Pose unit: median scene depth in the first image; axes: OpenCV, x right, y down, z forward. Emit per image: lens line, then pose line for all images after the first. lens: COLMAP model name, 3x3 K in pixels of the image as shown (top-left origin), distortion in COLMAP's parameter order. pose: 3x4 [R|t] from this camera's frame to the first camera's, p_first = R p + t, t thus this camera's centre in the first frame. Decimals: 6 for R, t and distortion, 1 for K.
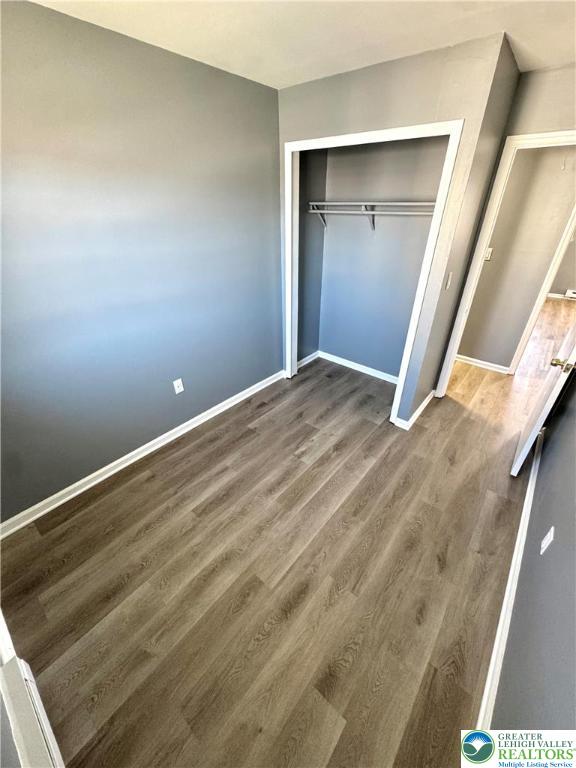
lens RADIAL K [[307.5, 0, 288.3], [0, 307.5, 379.8], [0, 0, 1]] dist [-0.005833, 0.001436]
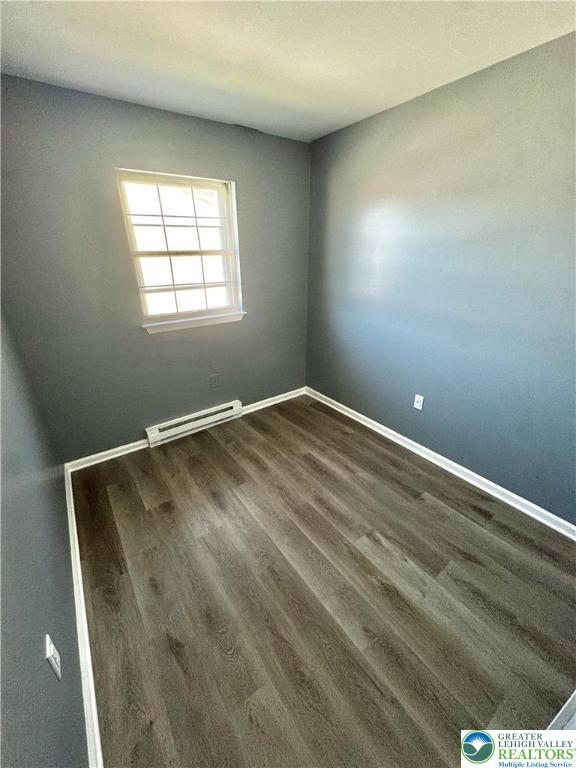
lens RADIAL K [[307.5, 0, 288.2], [0, 307.5, 377.3], [0, 0, 1]] dist [-0.005833, 0.001436]
pose [[-0.232821, 0.380293, -0.895082, 0.693499], [-0.481334, 0.754681, 0.445842, -0.324222], [0.845051, 0.534635, 0.007342, 0.695492]]
